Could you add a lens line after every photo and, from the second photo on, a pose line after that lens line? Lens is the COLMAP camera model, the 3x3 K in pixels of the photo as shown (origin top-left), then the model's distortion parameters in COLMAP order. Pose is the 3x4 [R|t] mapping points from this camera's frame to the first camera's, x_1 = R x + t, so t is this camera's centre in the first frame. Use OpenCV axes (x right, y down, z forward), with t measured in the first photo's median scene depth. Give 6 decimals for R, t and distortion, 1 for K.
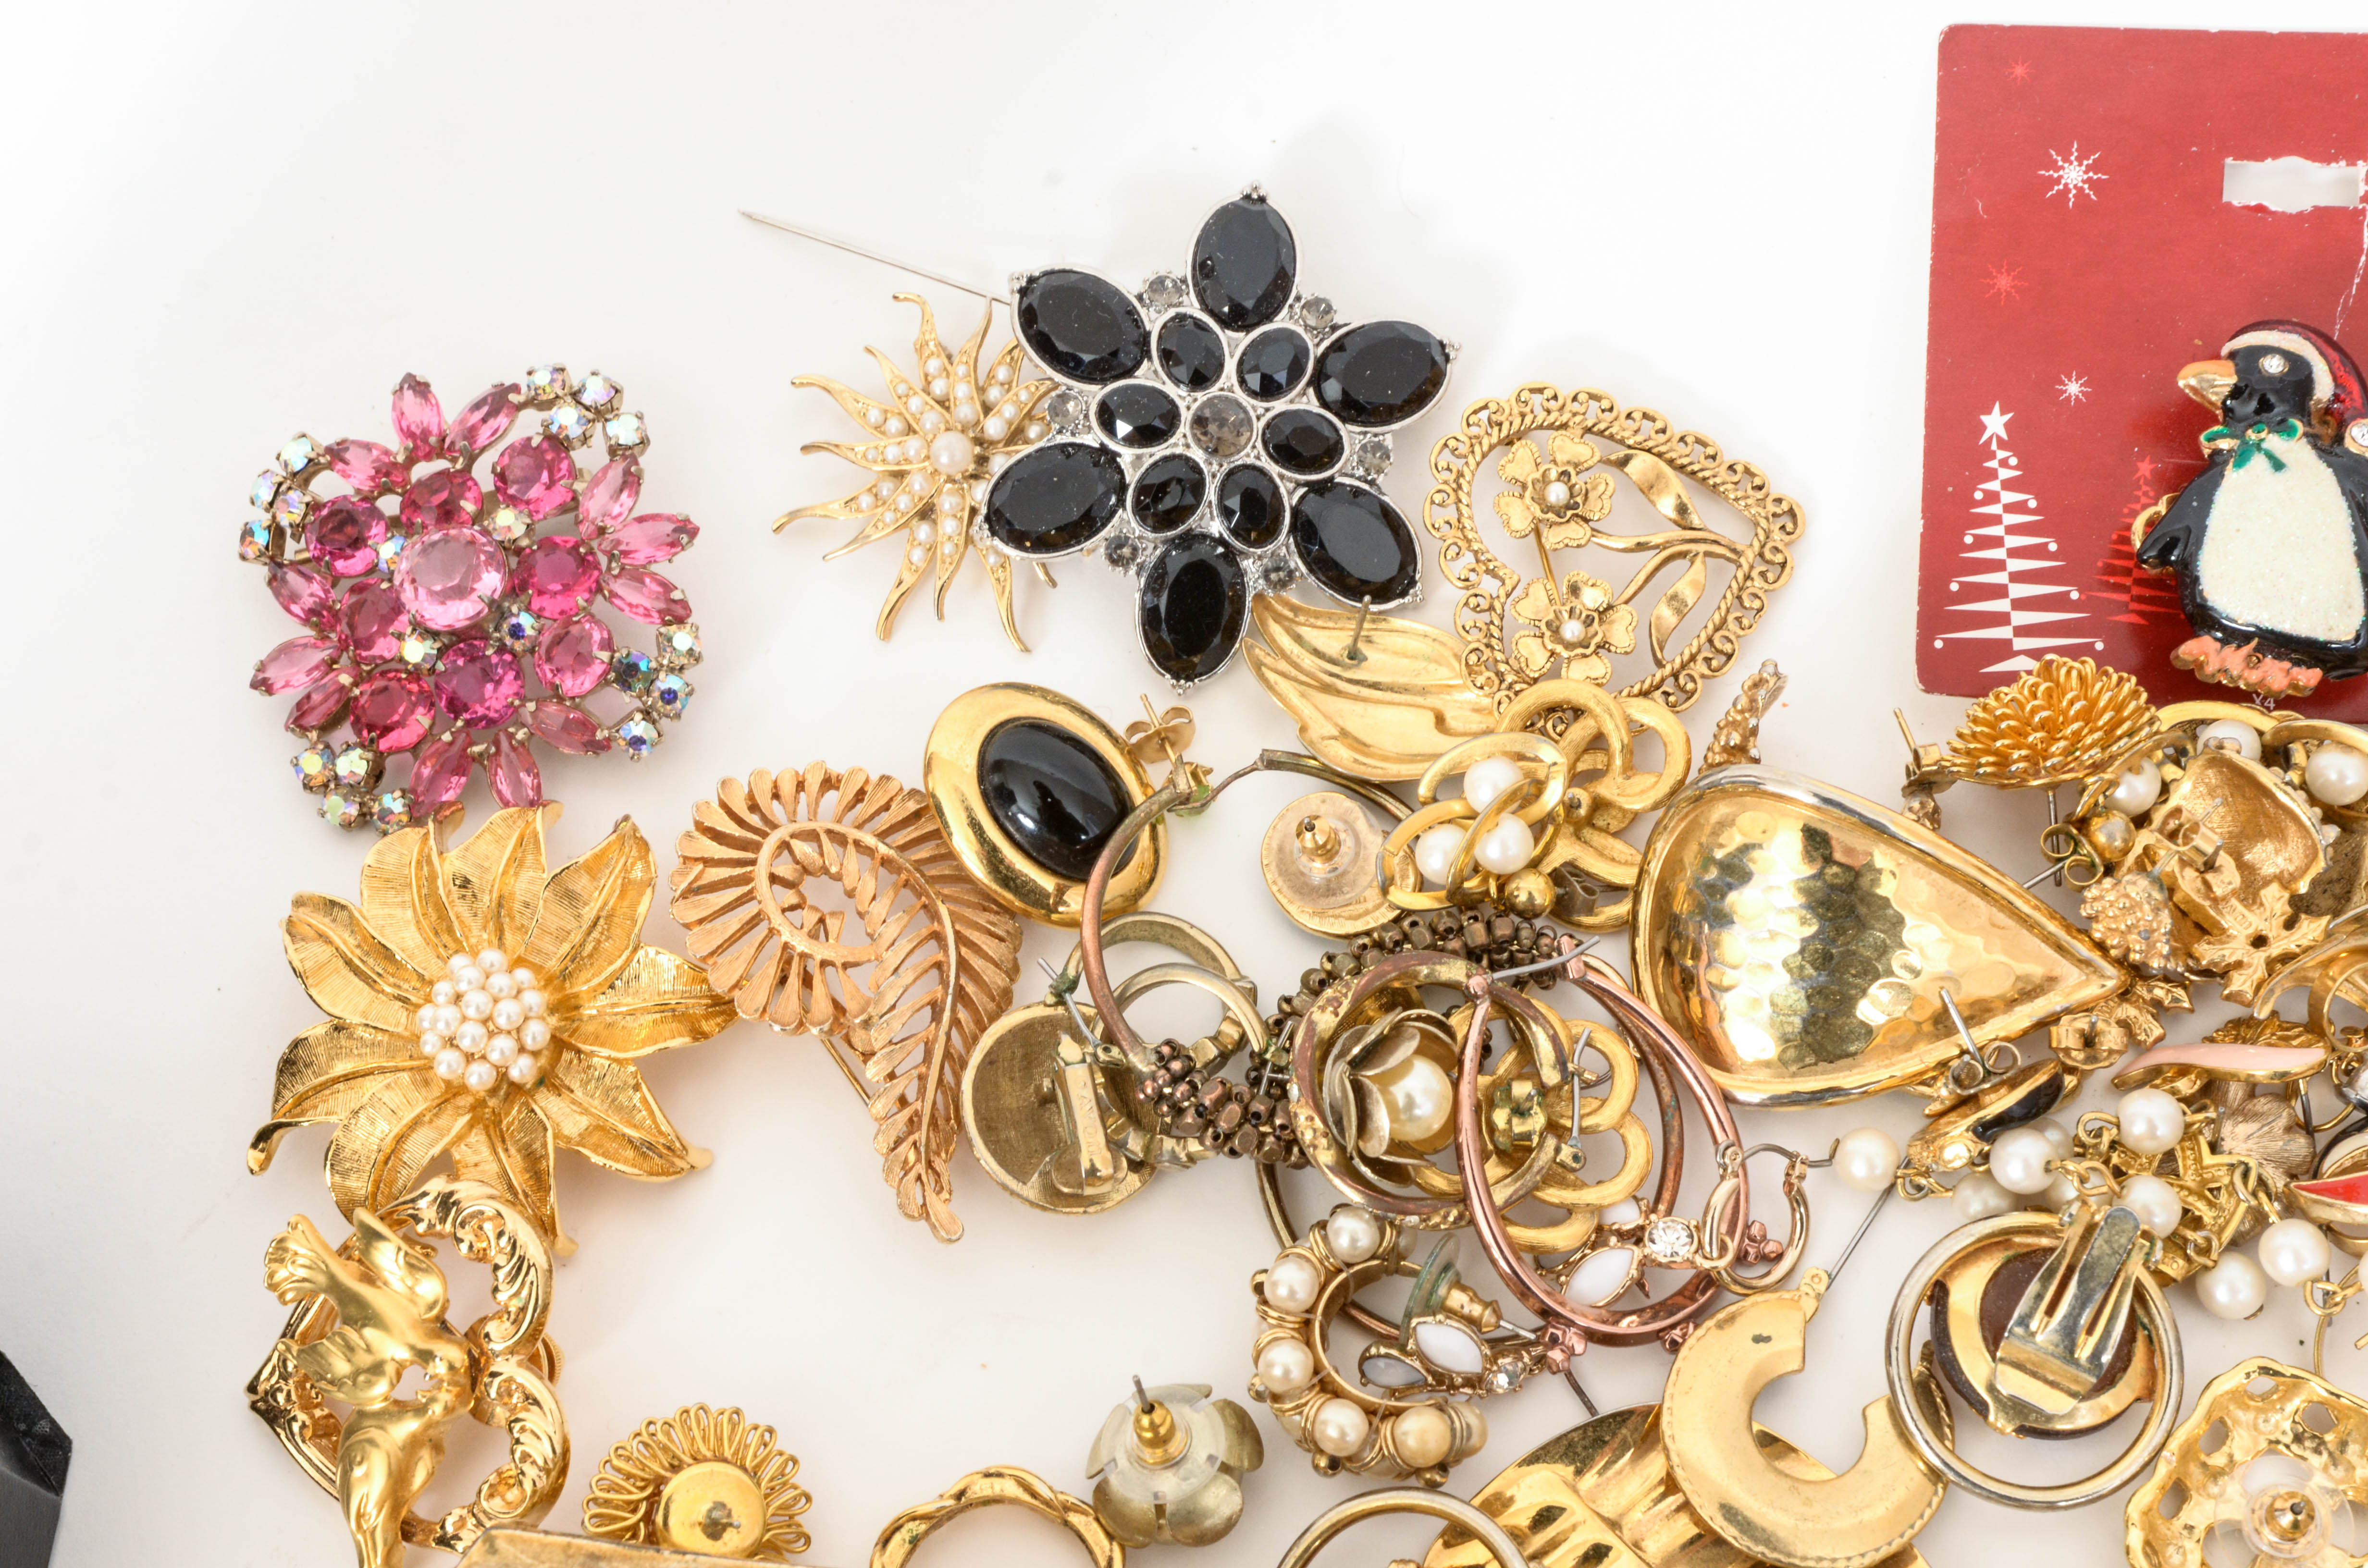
lens RADIAL K [[3506.8, 0, 1188.7], [0, 3506.8, 791.1], [0, 0, 1]] dist [0.048476, 0.272595]
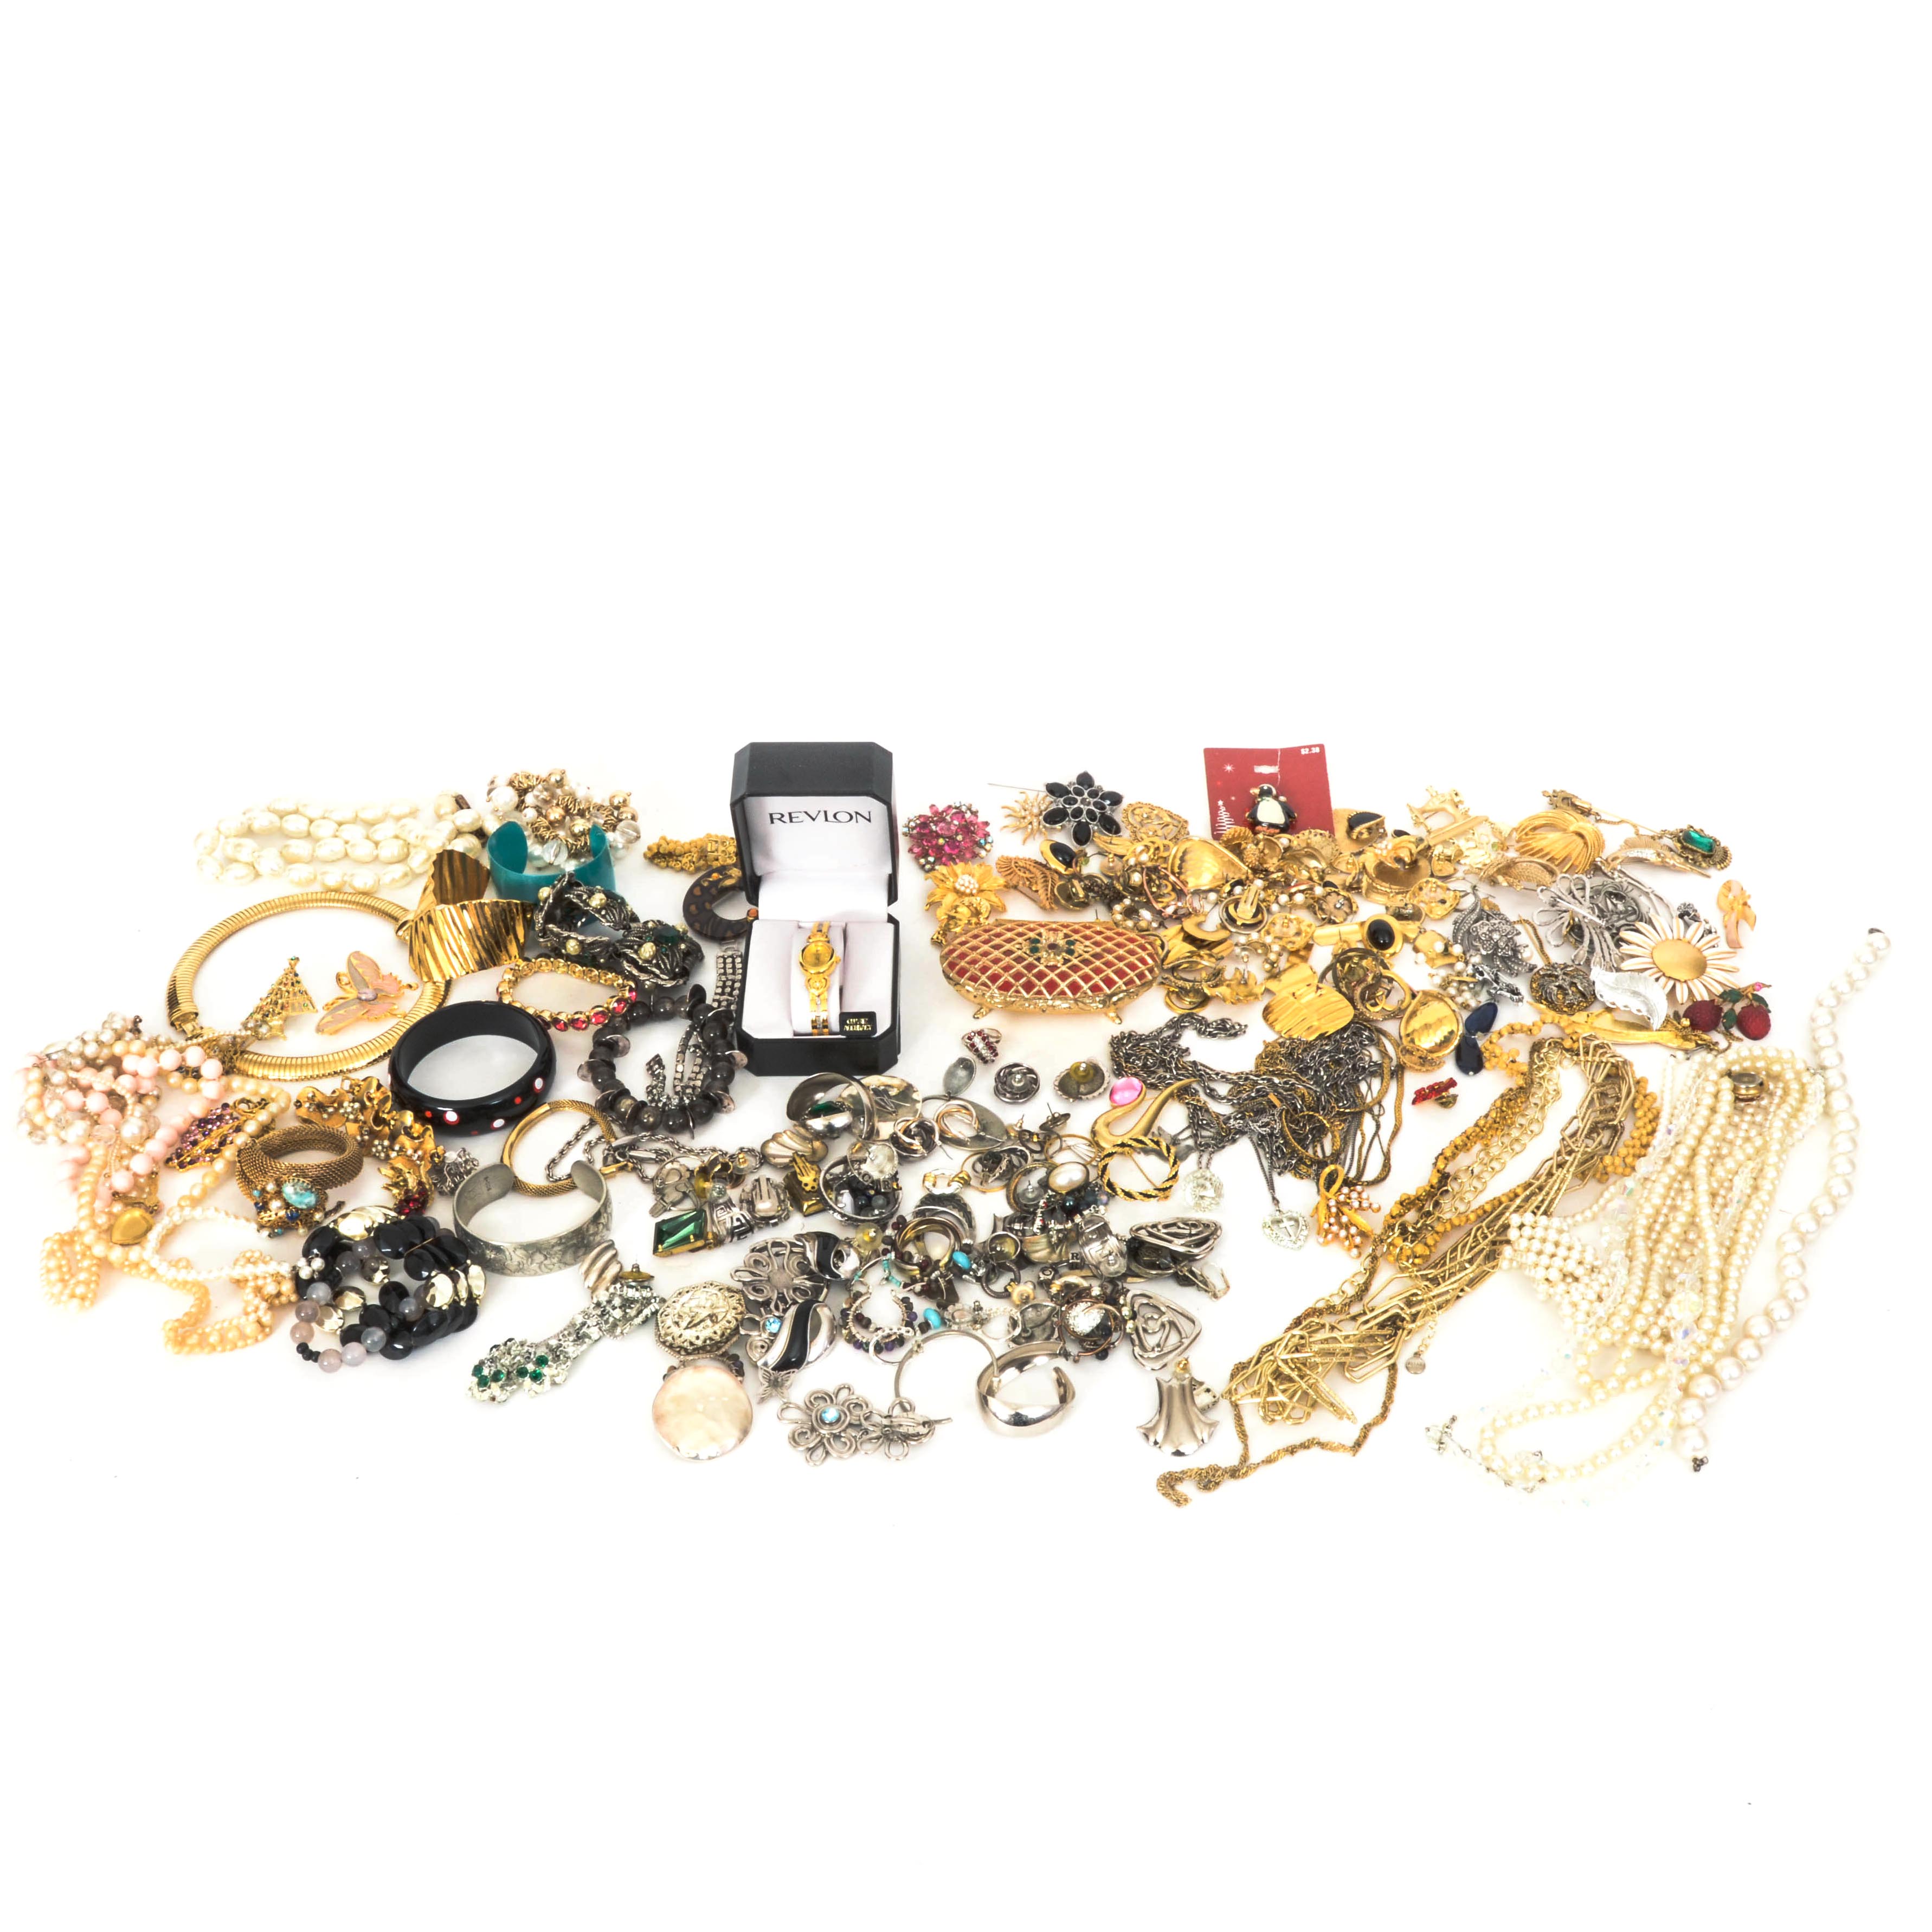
lens RADIAL K [[2133.1, 0, 992.7], [0, 2133.1, 967.0], [0, 0, 1]] dist [-0.082934, 0.032651]
pose [[0.990958, -0.002895, 0.134140, -0.618630], [0.060168, 0.903190, -0.425002, 1.633820], [-0.119923, 0.429231, 0.895198, -1.987568]]
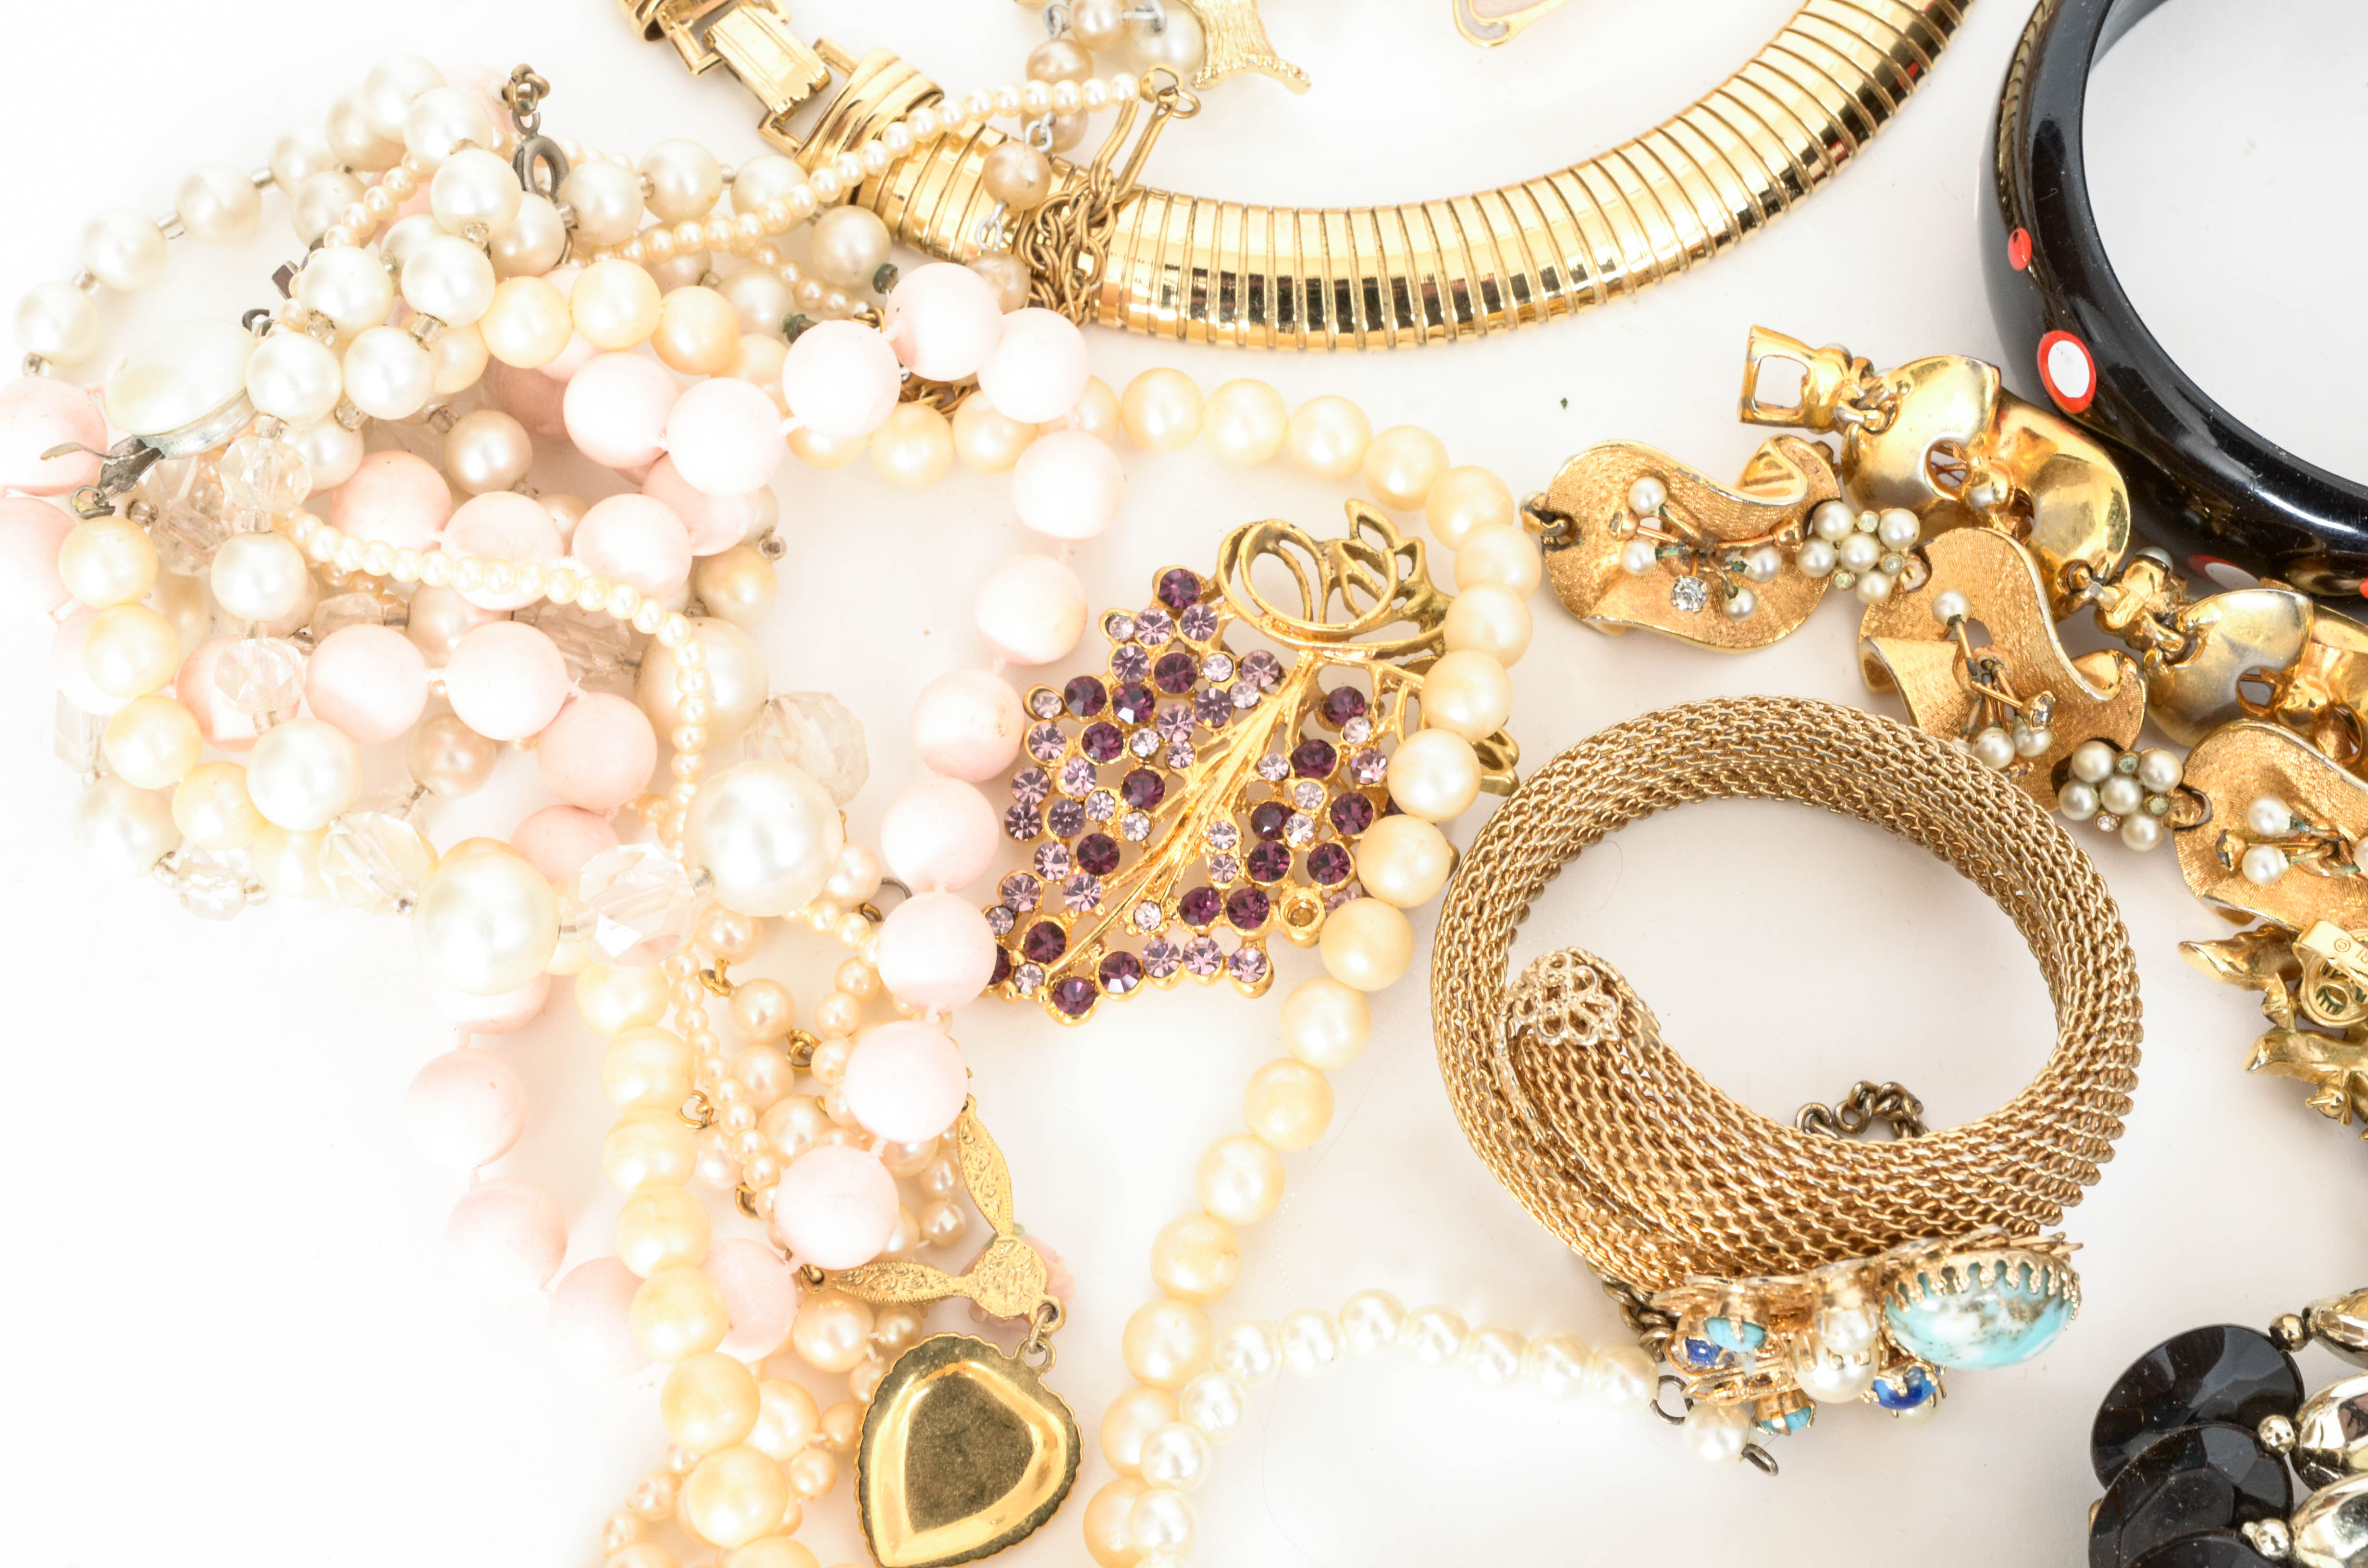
lens RADIAL K [[3506.8, 0, 1188.7], [0, 3506.8, 791.1], [0, 0, 1]] dist [0.048476, 0.272595]
pose [[0.982632, -0.149256, 0.110262, -1.412514], [0.140458, 0.986542, 0.083701, 0.435897], [-0.121271, -0.066760, 0.990372, 0.015549]]
